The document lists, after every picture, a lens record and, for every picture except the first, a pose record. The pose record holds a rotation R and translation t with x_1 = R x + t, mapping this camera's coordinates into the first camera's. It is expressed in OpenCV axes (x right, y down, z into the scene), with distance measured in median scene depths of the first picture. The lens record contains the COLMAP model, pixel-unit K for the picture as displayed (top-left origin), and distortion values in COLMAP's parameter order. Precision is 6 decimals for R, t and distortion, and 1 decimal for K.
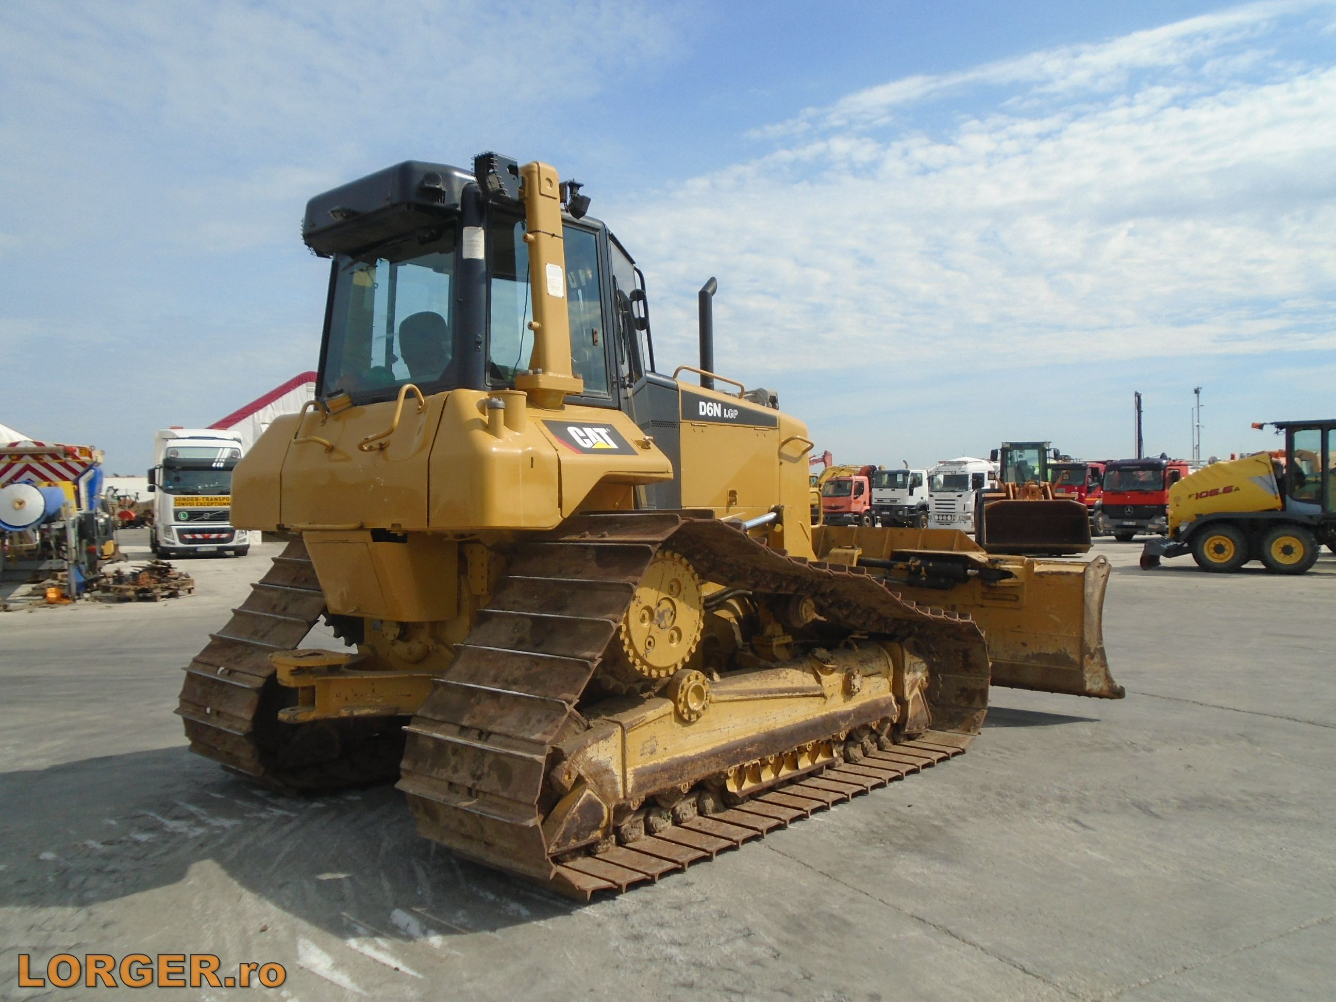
lens RADIAL K [[1032.4, 0, 662.4], [0, 1032.4, 497.4], [0, 0, 1]] dist [0.009446, -0.013411]
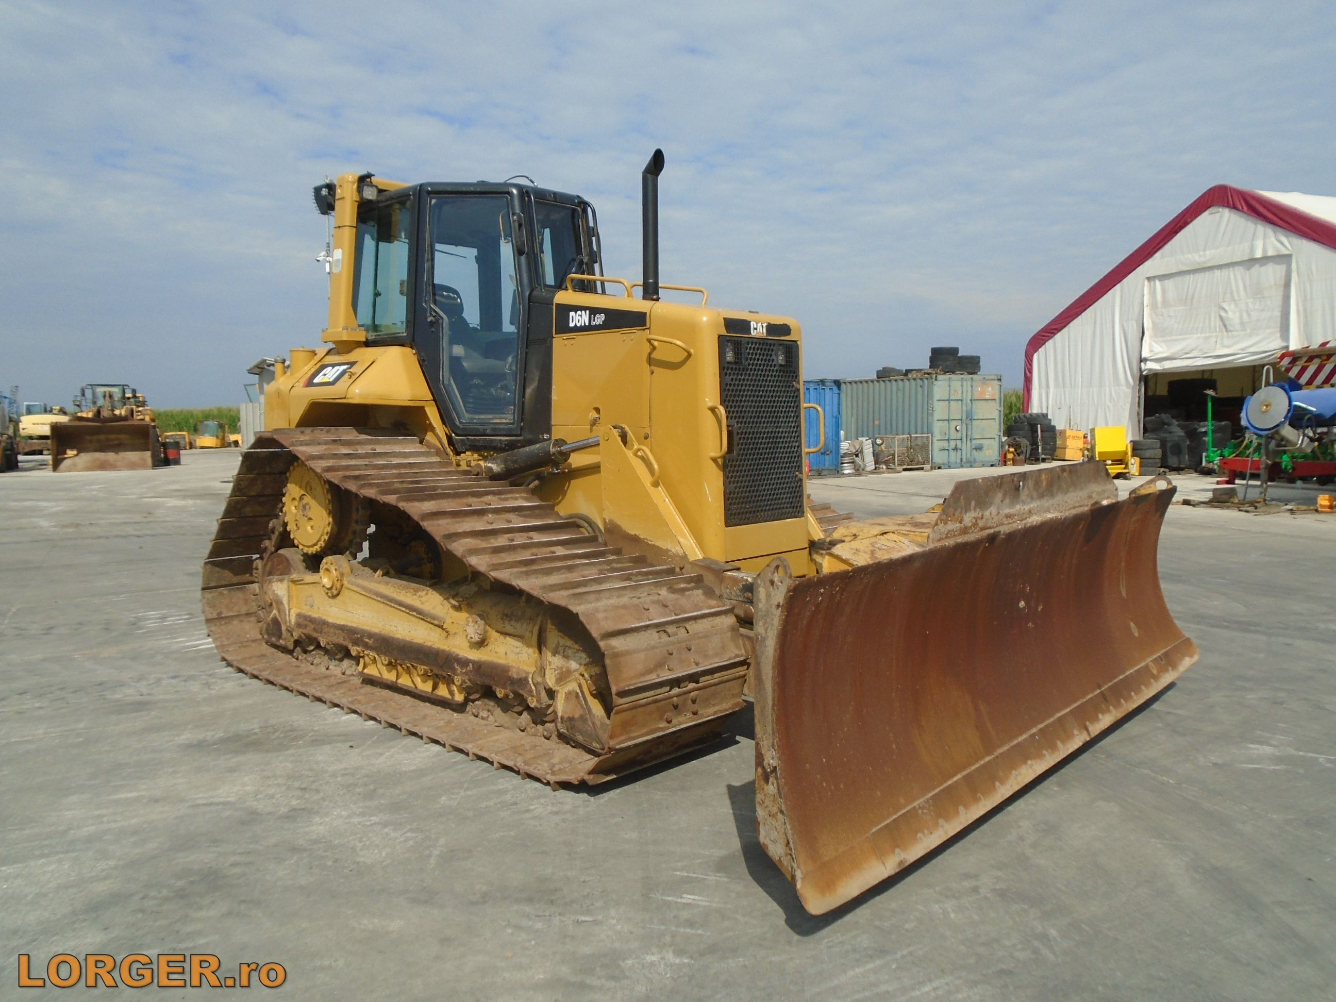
lens RADIAL K [[1032.4, 0, 672.0], [0, 1032.4, 495.4], [0, 0, 1]] dist [0.009446, -0.013411]
pose [[-0.016905, 0.087130, -0.996053, 1.043501], [0.013462, 0.996125, 0.086908, -0.008369], [0.999766, -0.011940, -0.018013, 1.183177]]
